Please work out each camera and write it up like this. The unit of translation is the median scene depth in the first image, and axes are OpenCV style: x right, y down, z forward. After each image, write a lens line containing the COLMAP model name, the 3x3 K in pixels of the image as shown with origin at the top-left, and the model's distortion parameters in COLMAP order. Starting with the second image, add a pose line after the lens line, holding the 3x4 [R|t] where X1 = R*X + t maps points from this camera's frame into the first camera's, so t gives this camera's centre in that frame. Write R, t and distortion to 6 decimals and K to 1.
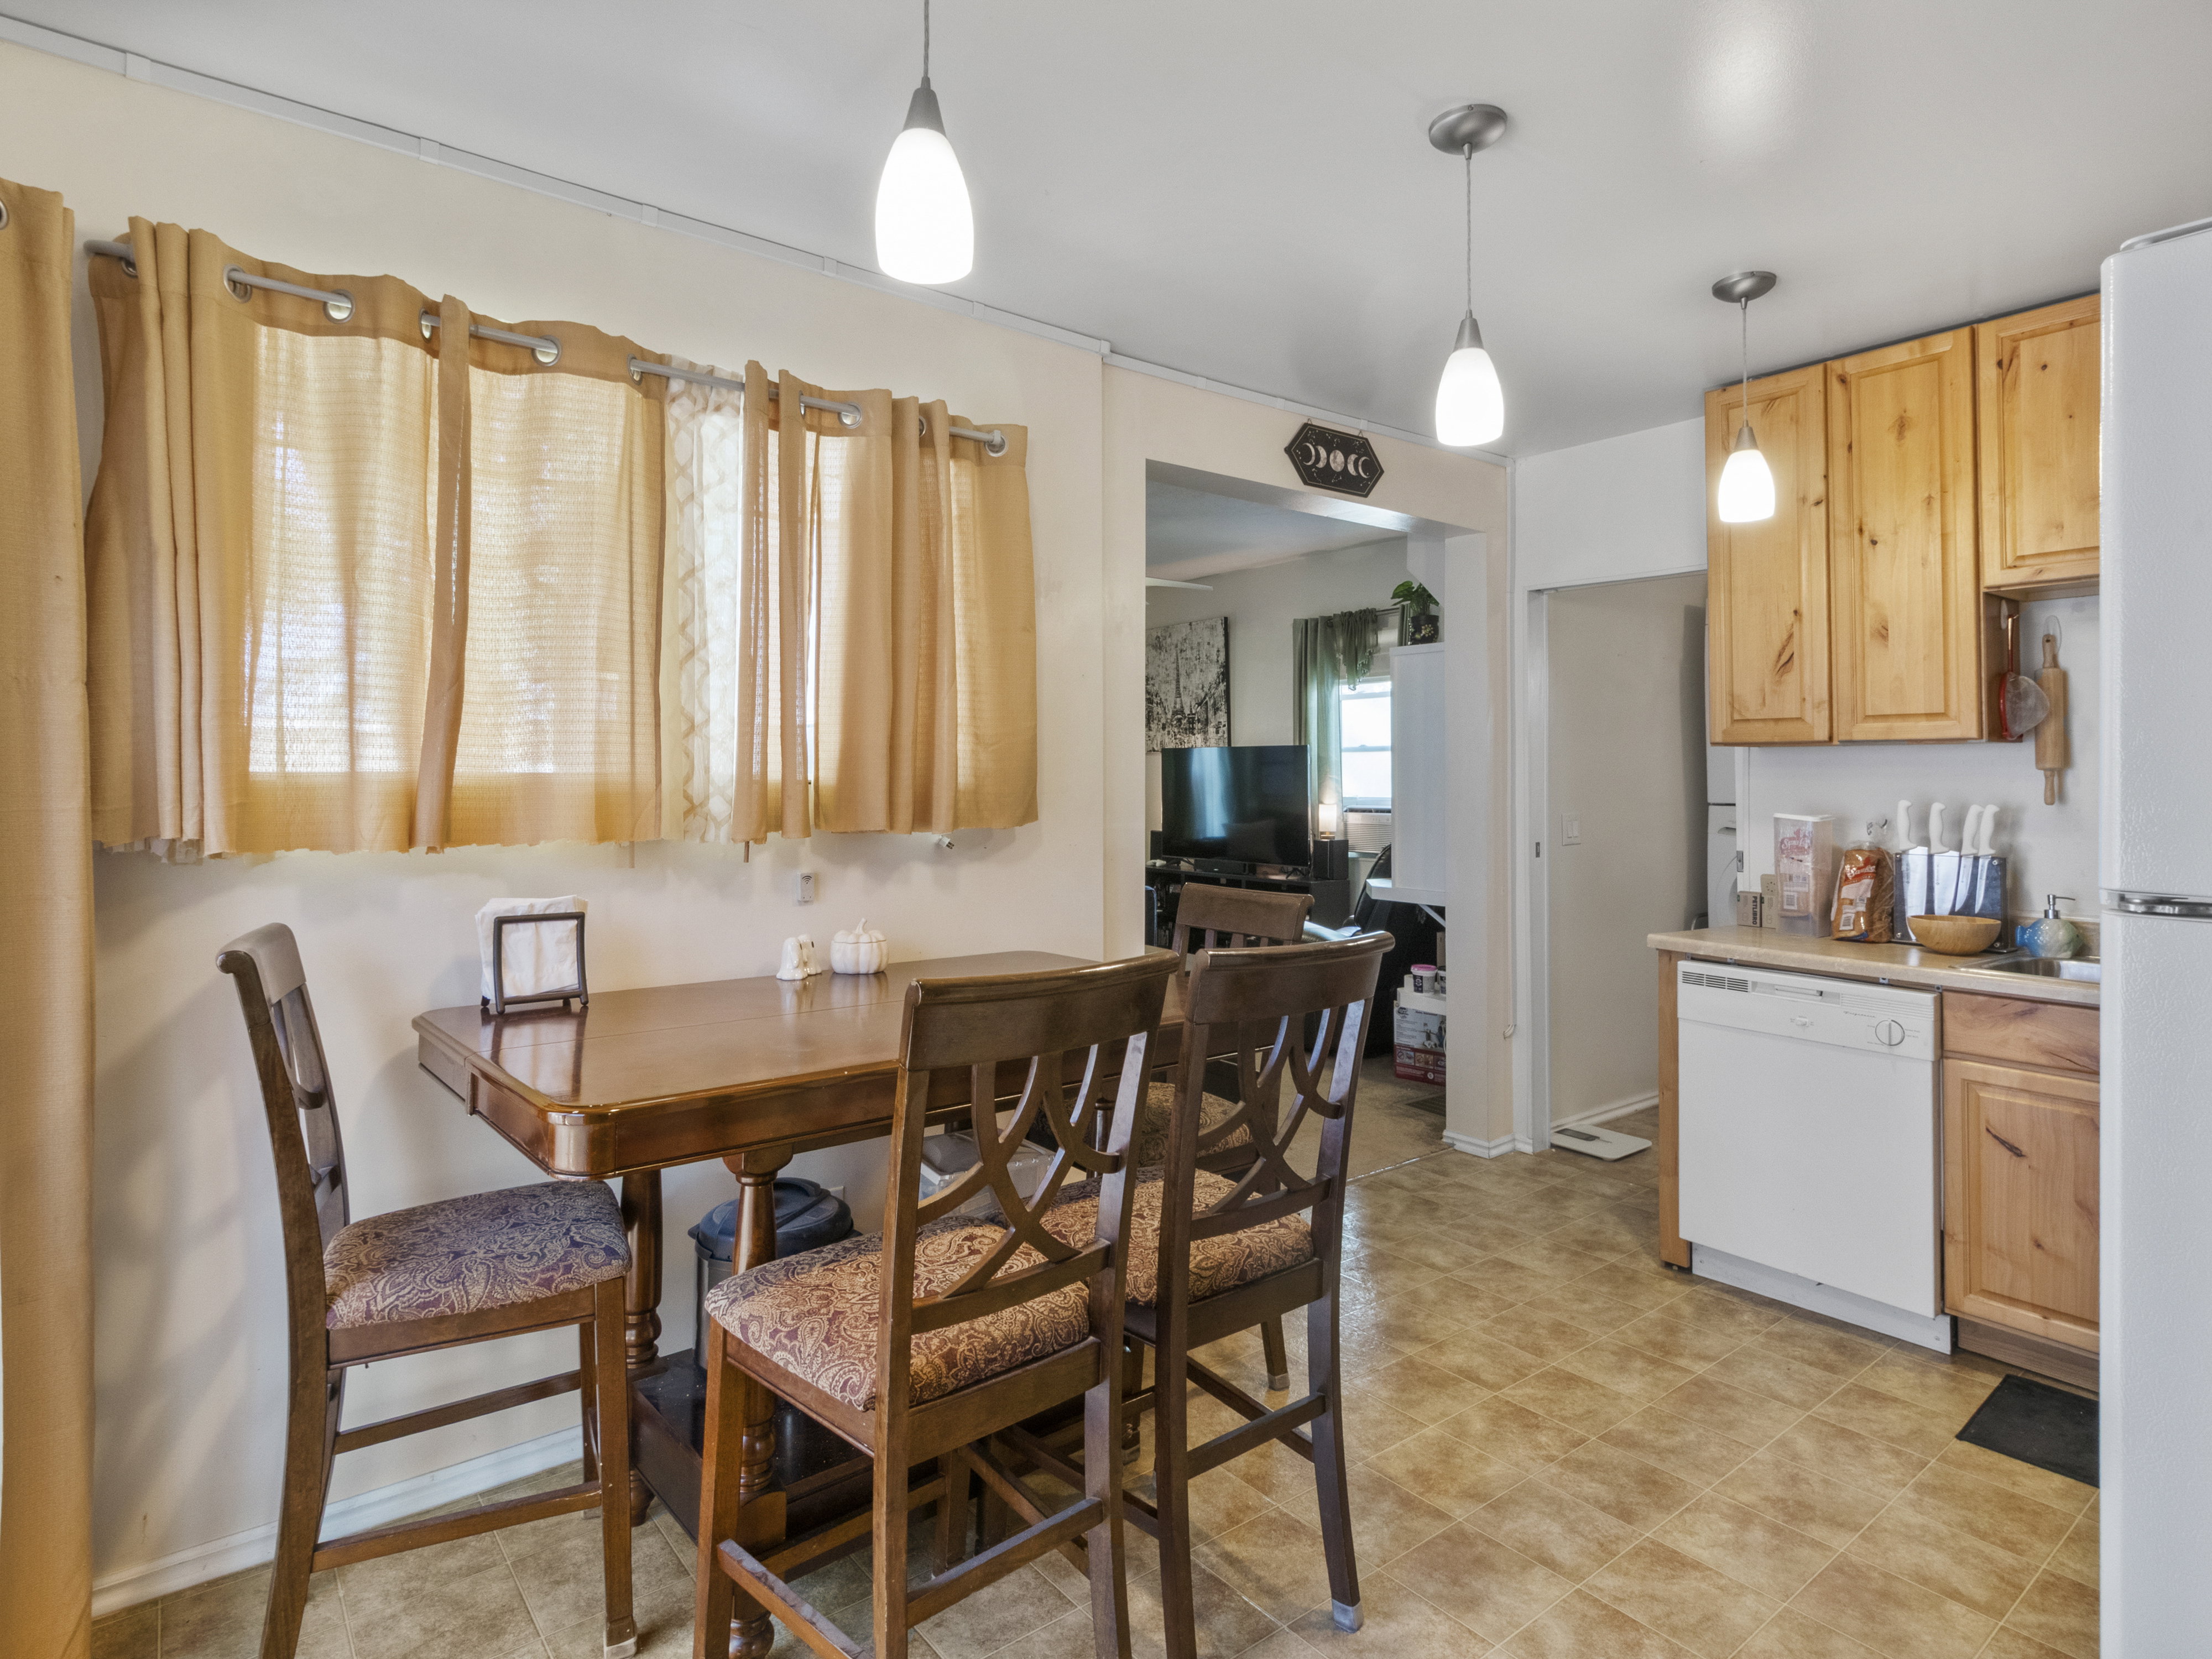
lens RADIAL K [[1190.5, 0, 1108.0], [0, 1190.5, 747.1], [0, 0, 1]] dist [0.001473, 0.000126]
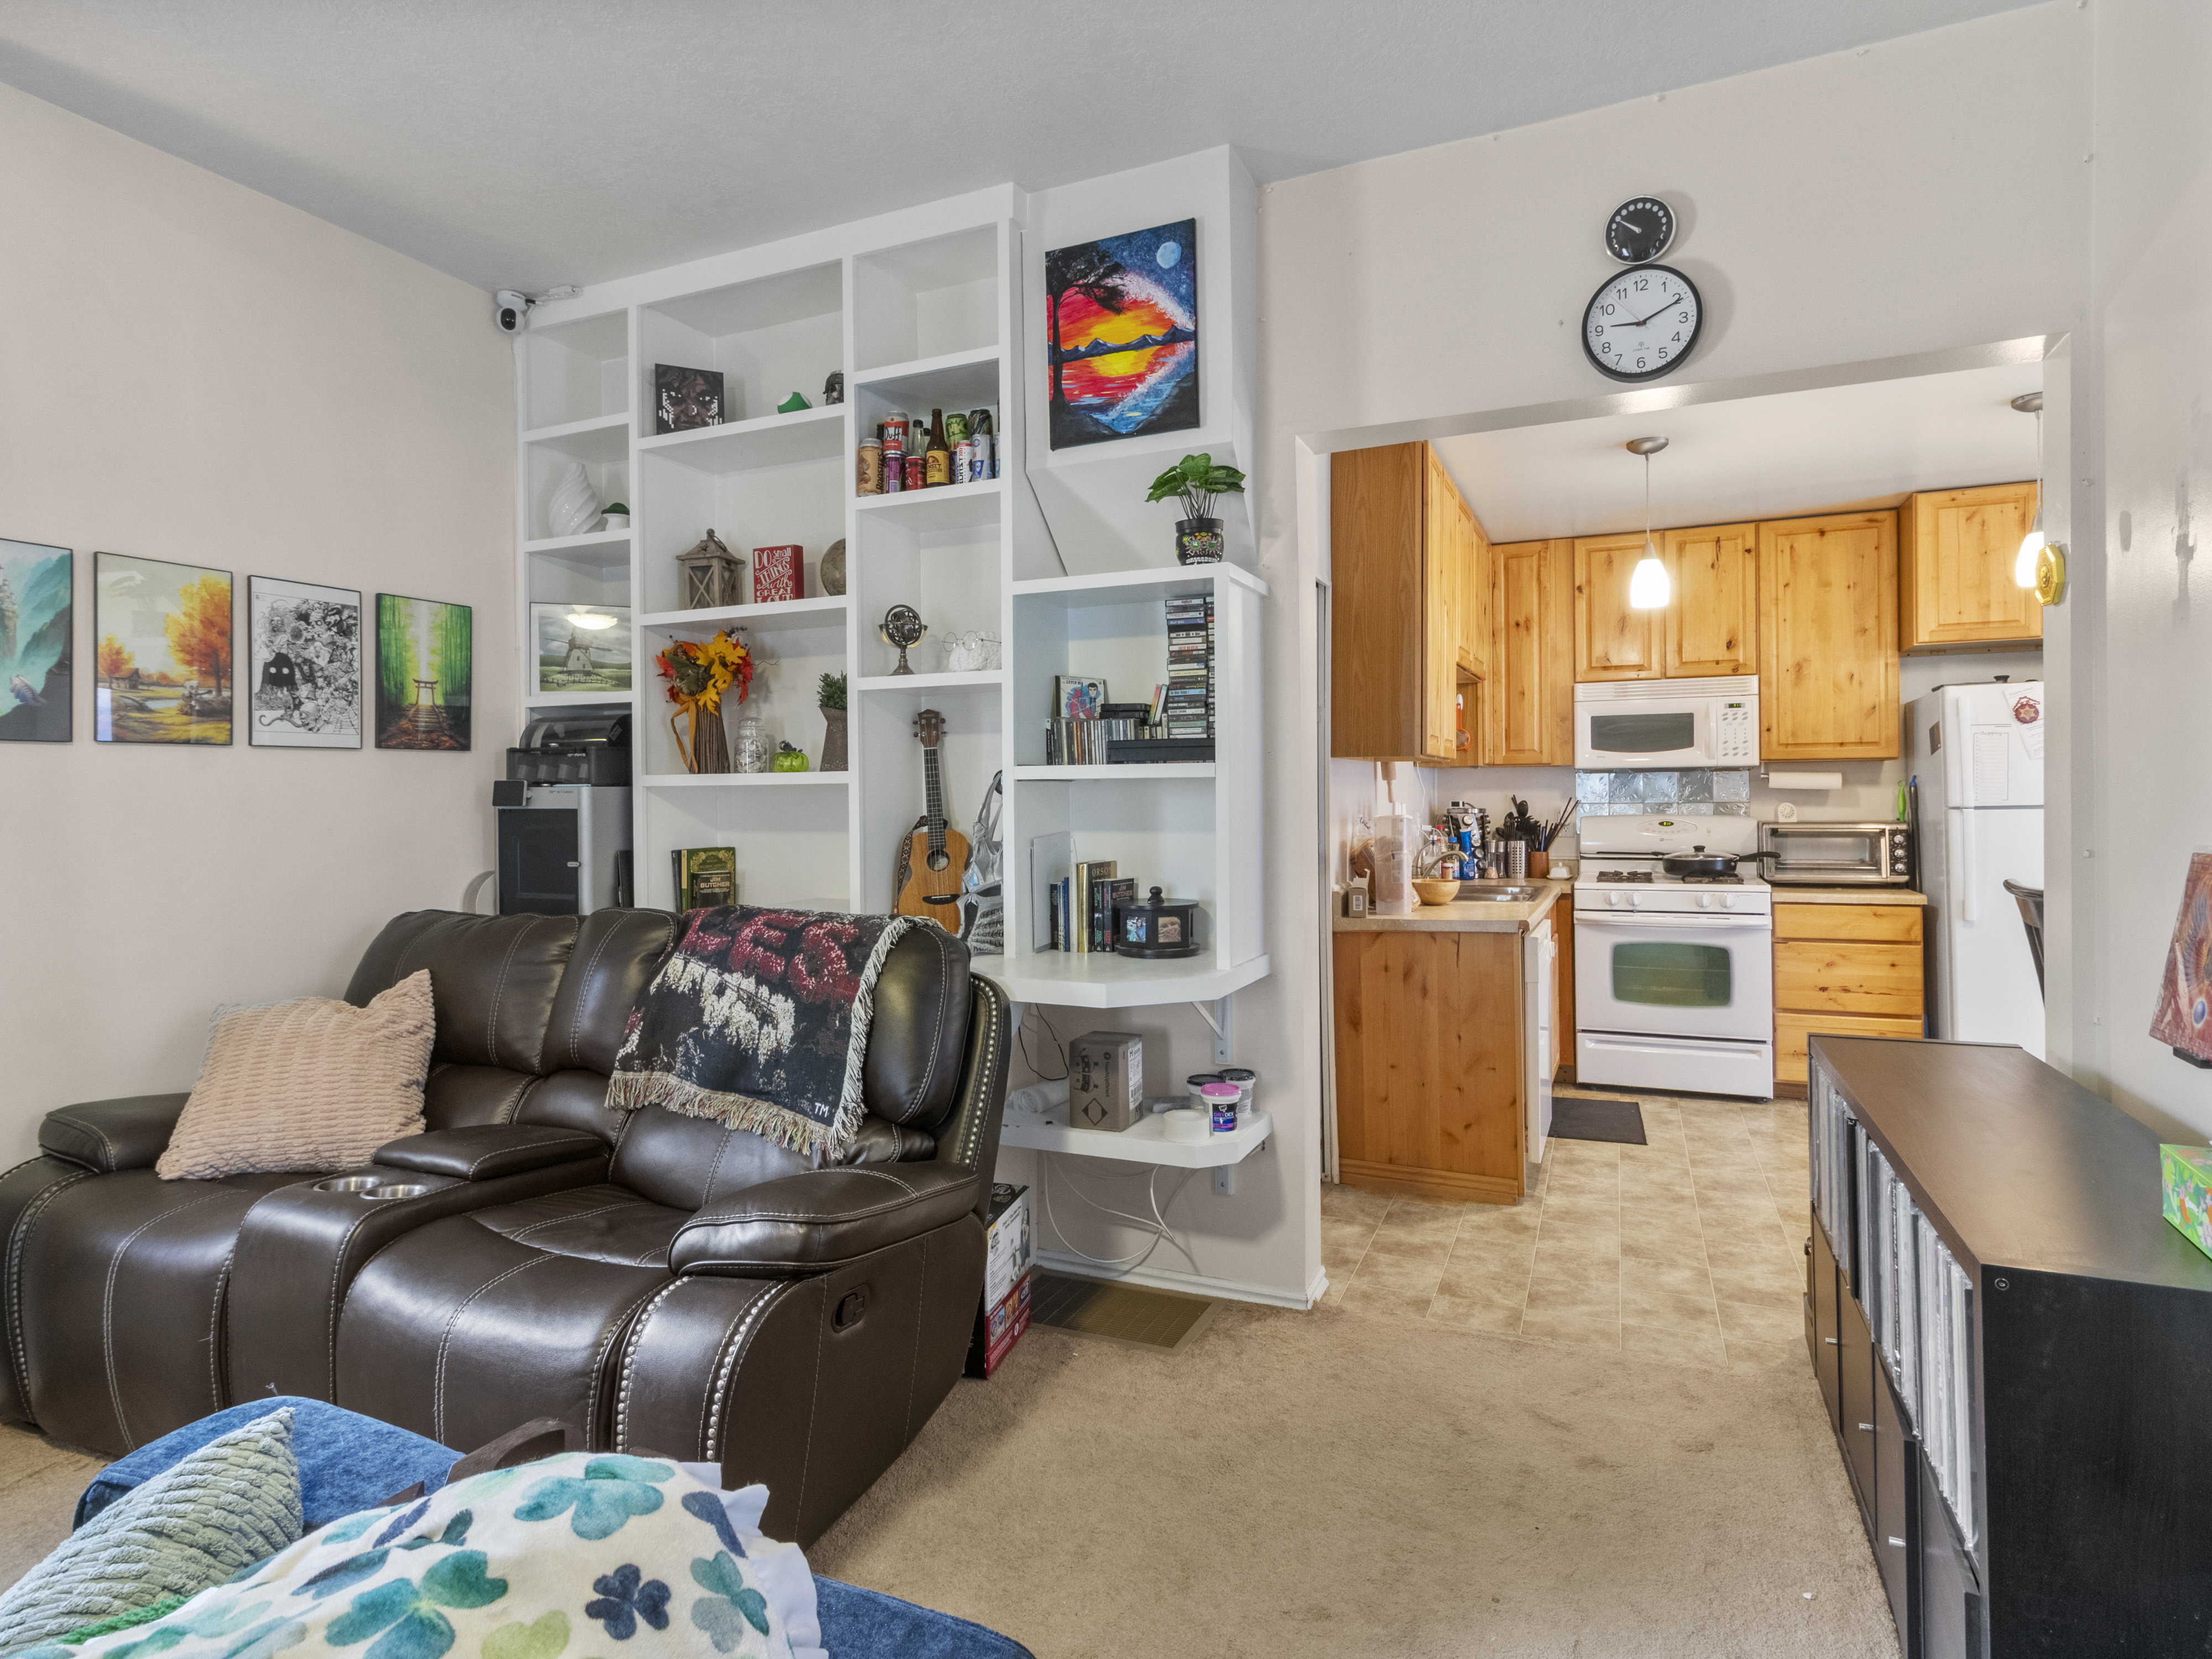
lens RADIAL K [[1168.6, 0, 1120.4], [0, 1168.6, 797.5], [0, 0, 1]] dist [0.000251, 0.001202]
pose [[-0.477350, -0.002342, 0.878710, -0.321257], [-0.015548, 0.999862, -0.005782, 0.047562], [-0.878576, -0.016422, -0.477320, 1.739077]]
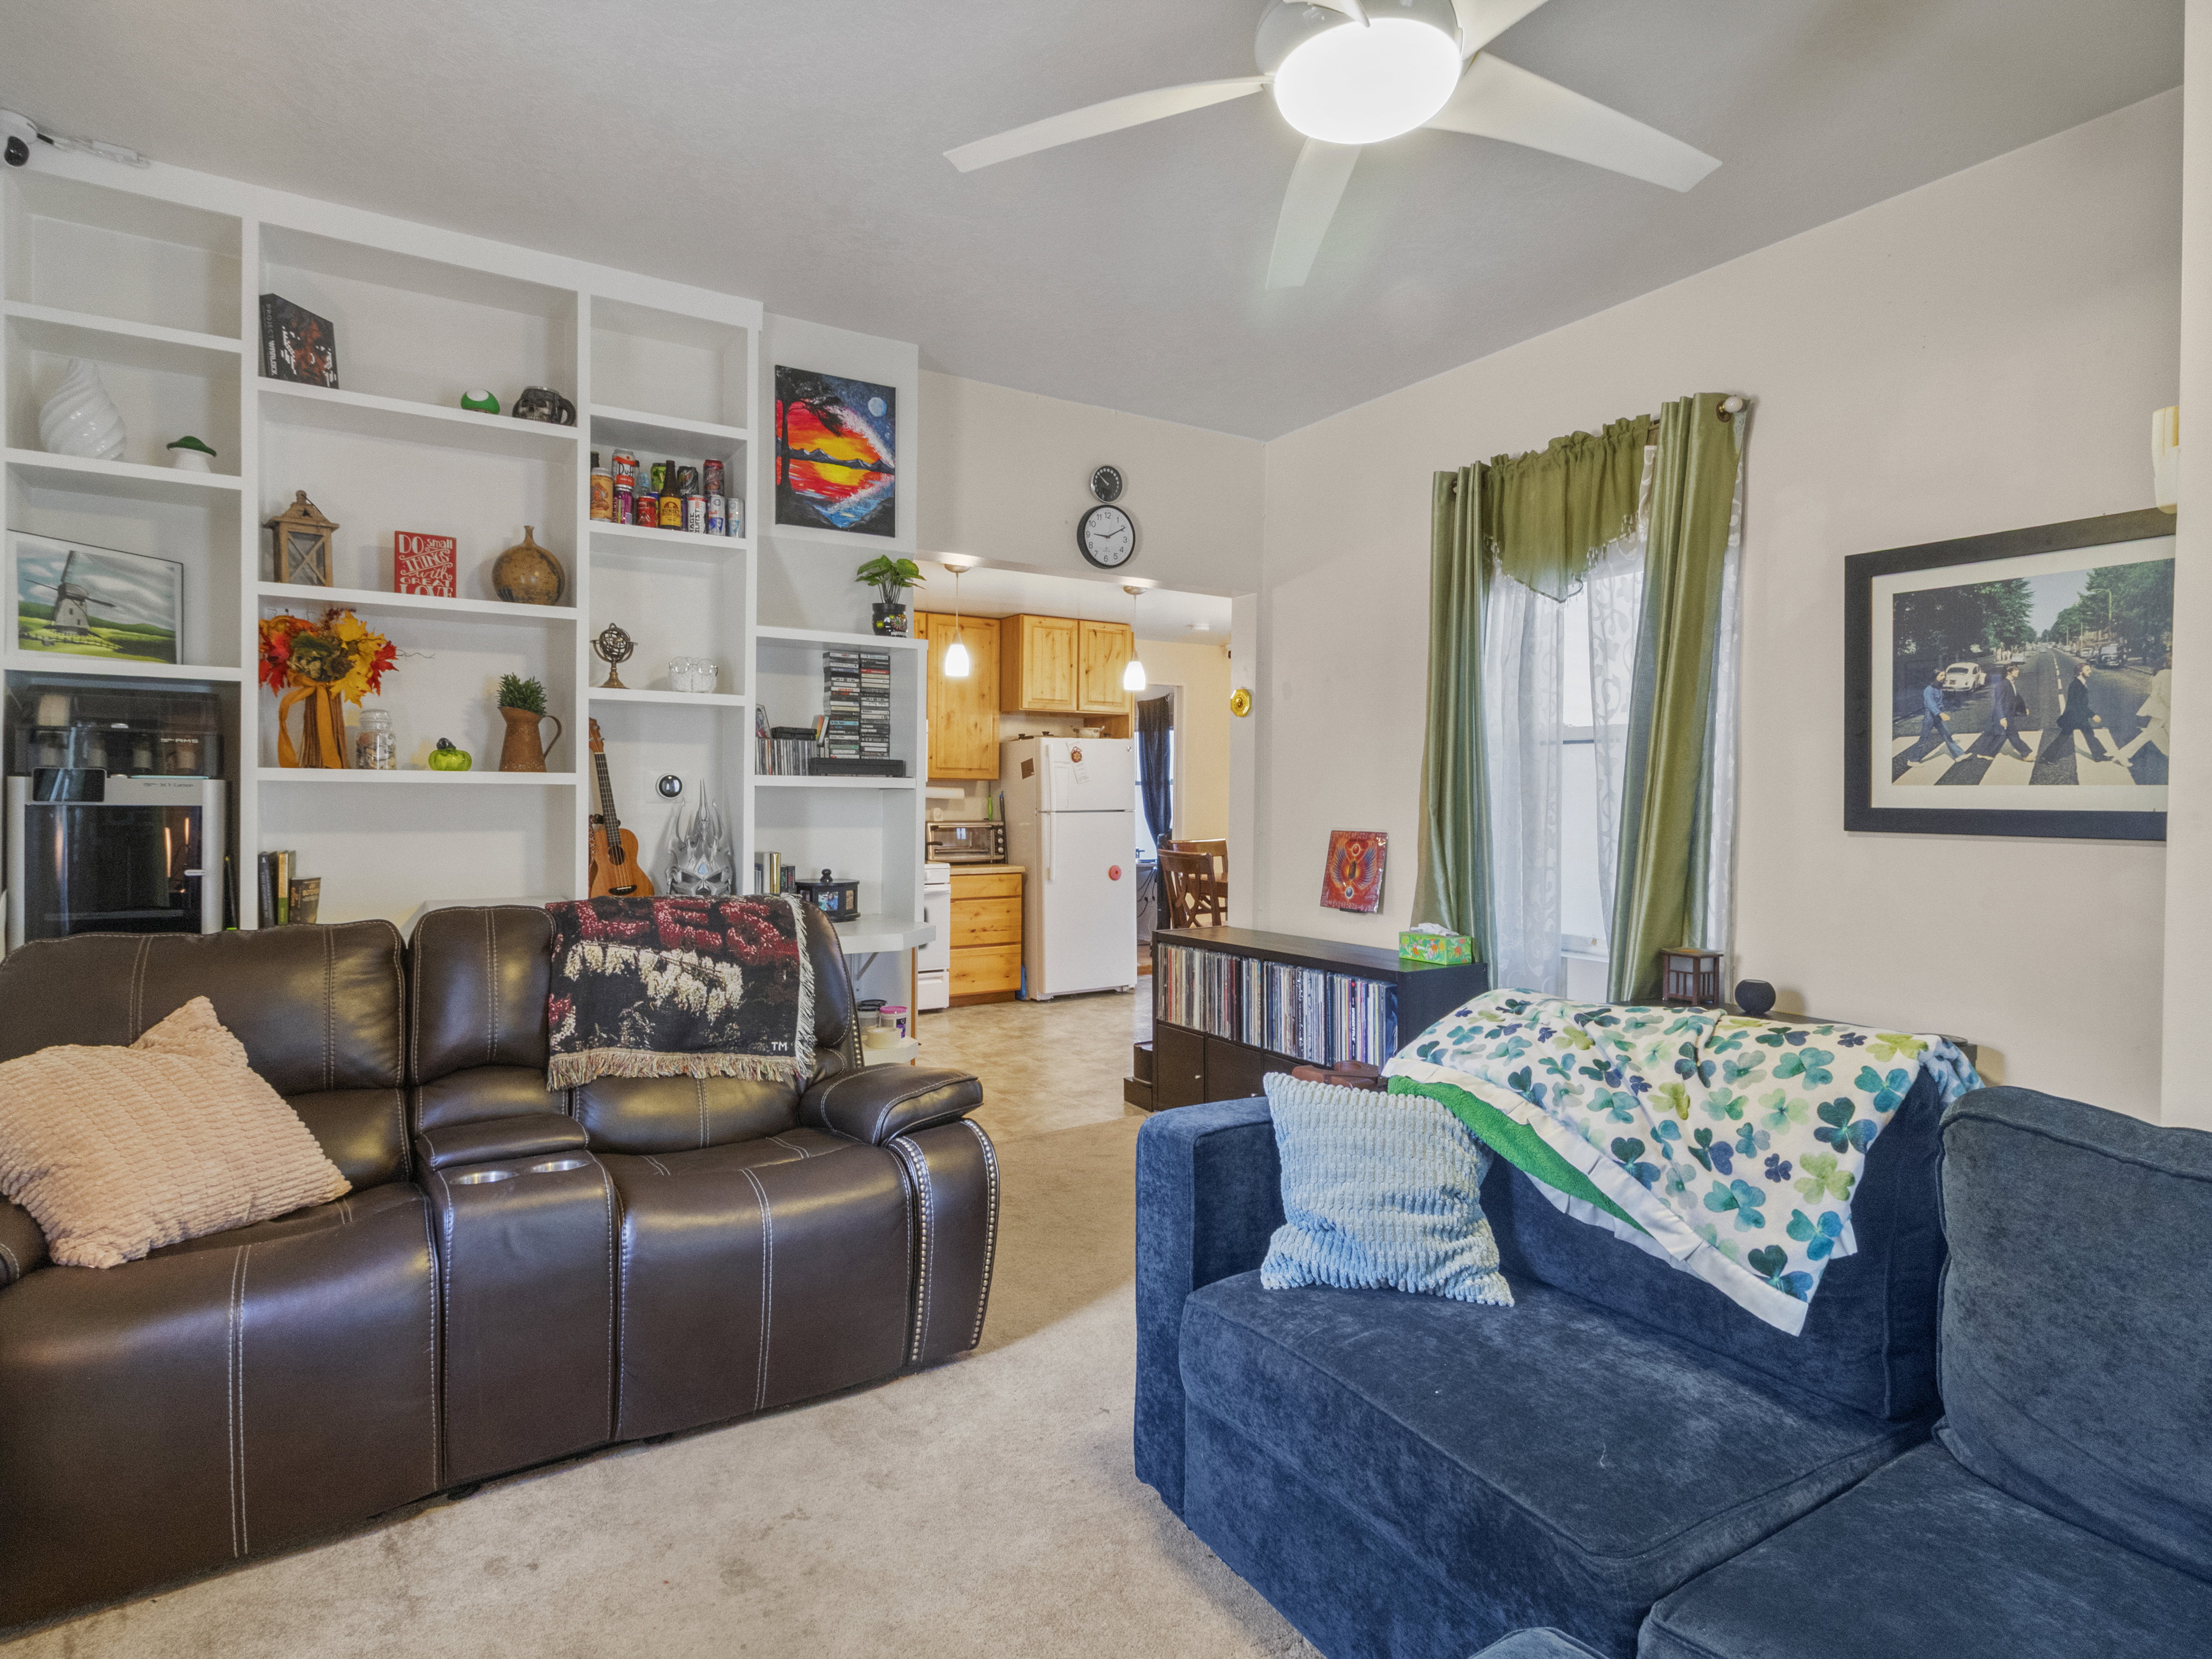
lens RADIAL K [[1169.7, 0, 1098.8], [0, 1169.7, 810.8], [0, 0, 1]] dist [0.002110, 0.000830]
pose [[-0.993494, -0.015044, 0.112888, 0.024981], [-0.016676, 0.999769, -0.013528, 0.061952], [-0.112658, -0.015322, -0.993516, 2.388718]]
